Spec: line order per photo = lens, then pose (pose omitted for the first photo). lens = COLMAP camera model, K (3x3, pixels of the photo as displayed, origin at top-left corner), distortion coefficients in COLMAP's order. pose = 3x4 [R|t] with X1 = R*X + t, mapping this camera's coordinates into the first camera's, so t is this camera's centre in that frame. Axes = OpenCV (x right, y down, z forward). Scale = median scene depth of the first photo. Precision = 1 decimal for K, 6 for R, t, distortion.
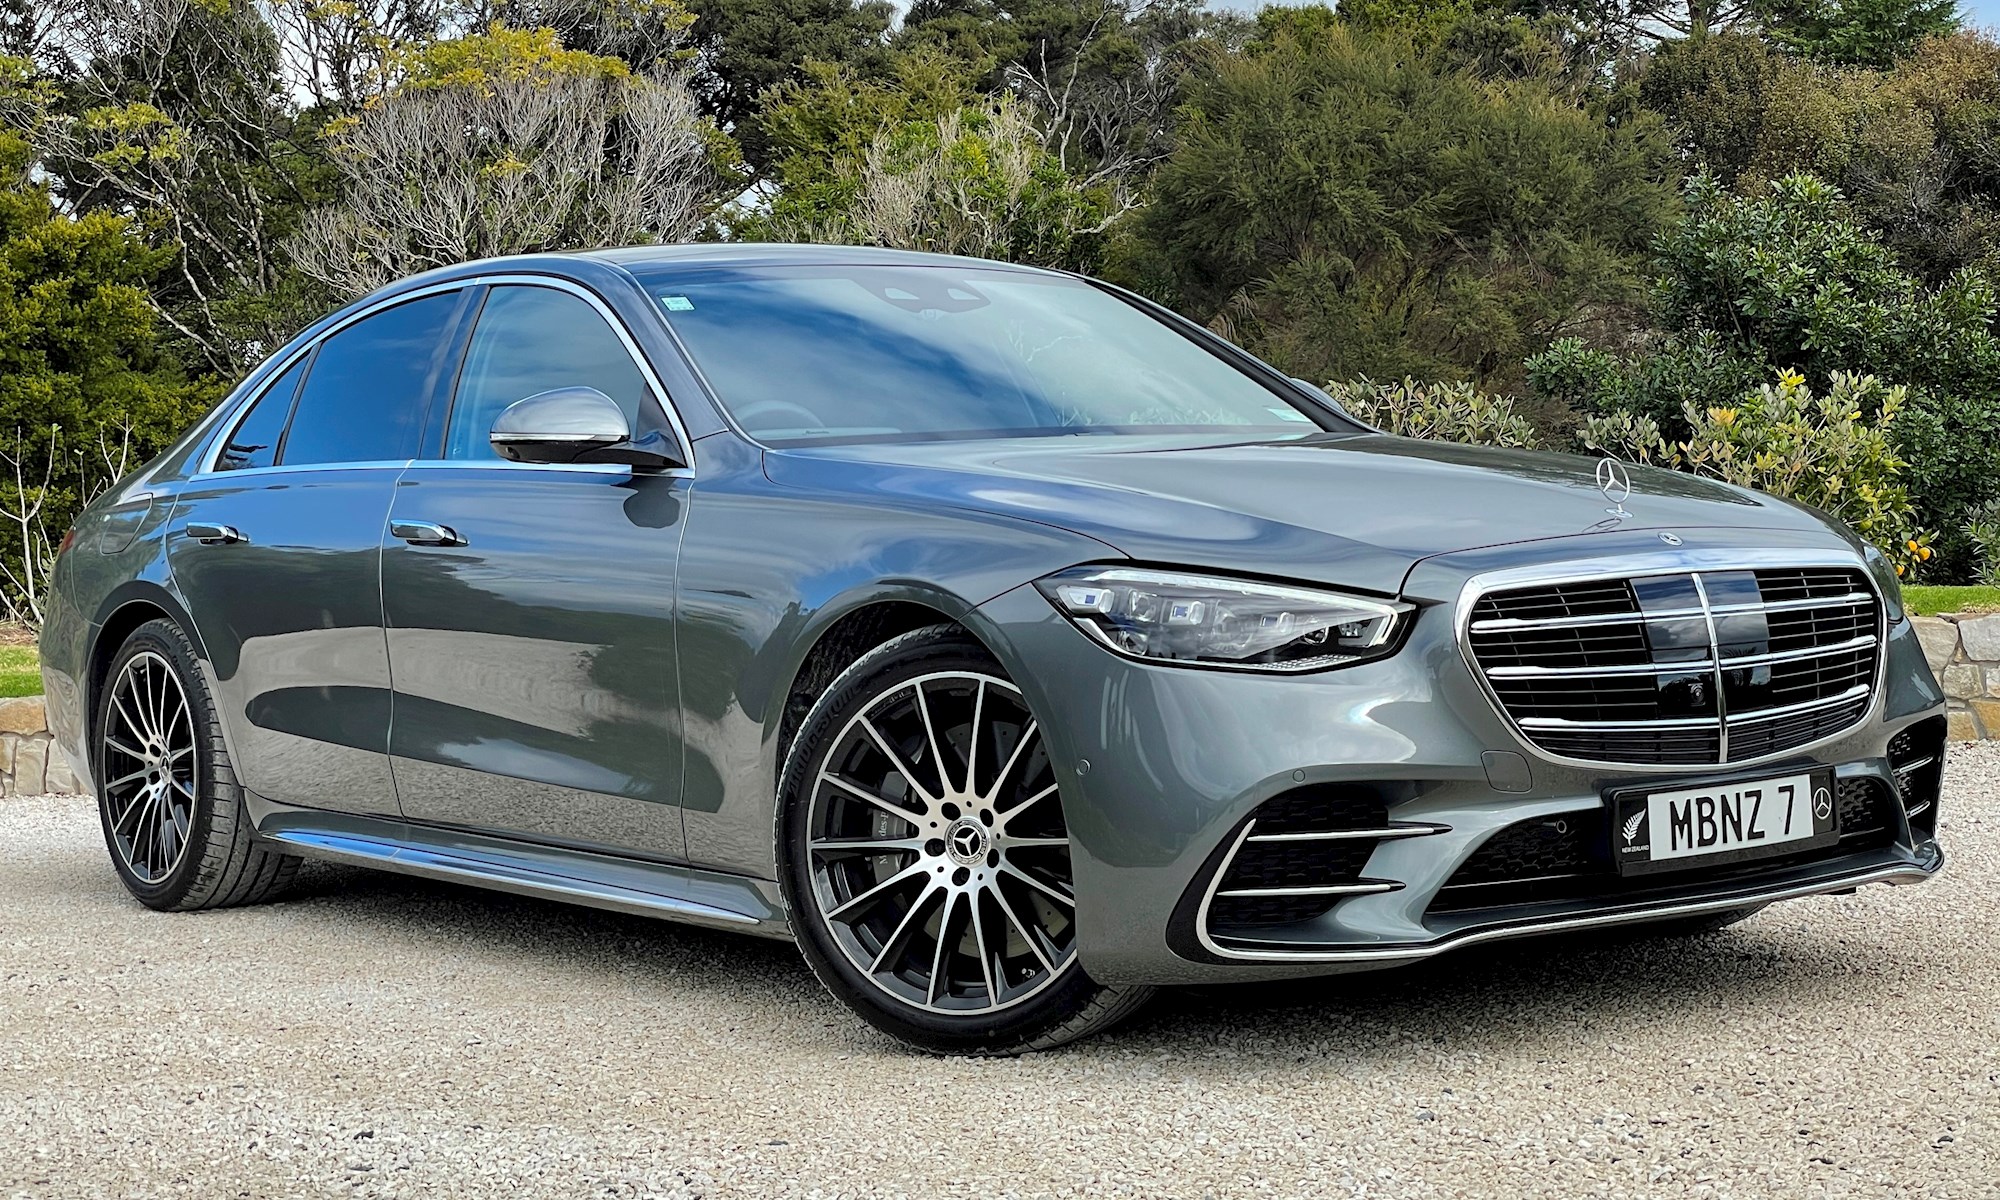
lens RADIAL K [[2975.3, 0, 999.9], [0, 2975.3, 541.3], [0, 0, 1]] dist [-0.015040, 0.071510]
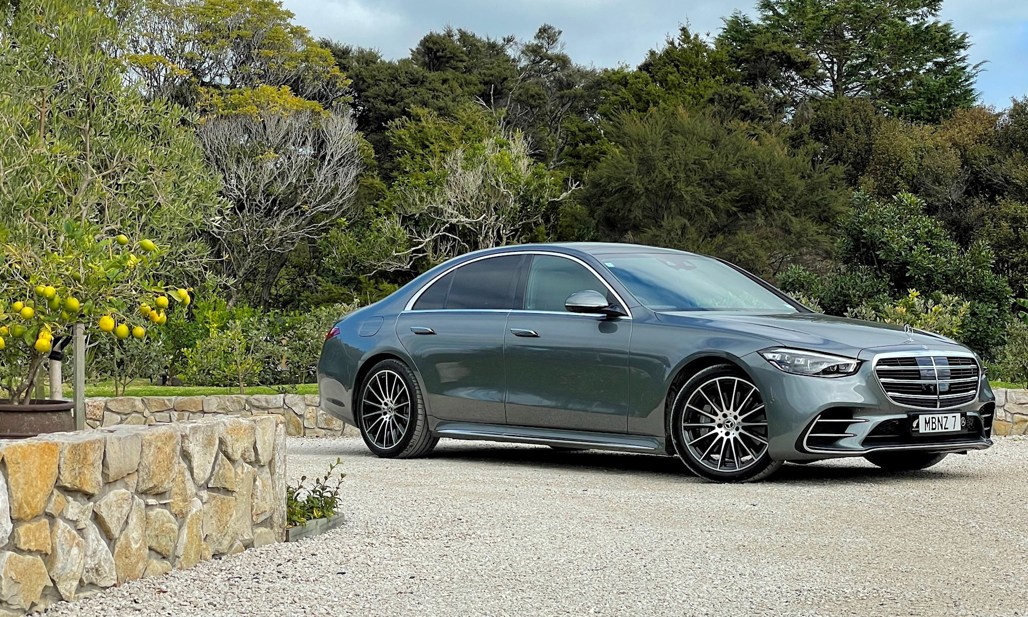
lens RADIAL K [[1716.8, 0, 514.0], [0, 1716.8, 308.5], [0, 0, 1]] dist [-0.247002, 1.676148]
pose [[0.997711, 0.040929, 0.053825, -0.357081], [-0.039359, 0.998777, -0.029917, 0.031214], [-0.054984, 0.027730, 0.998102, -0.963812]]
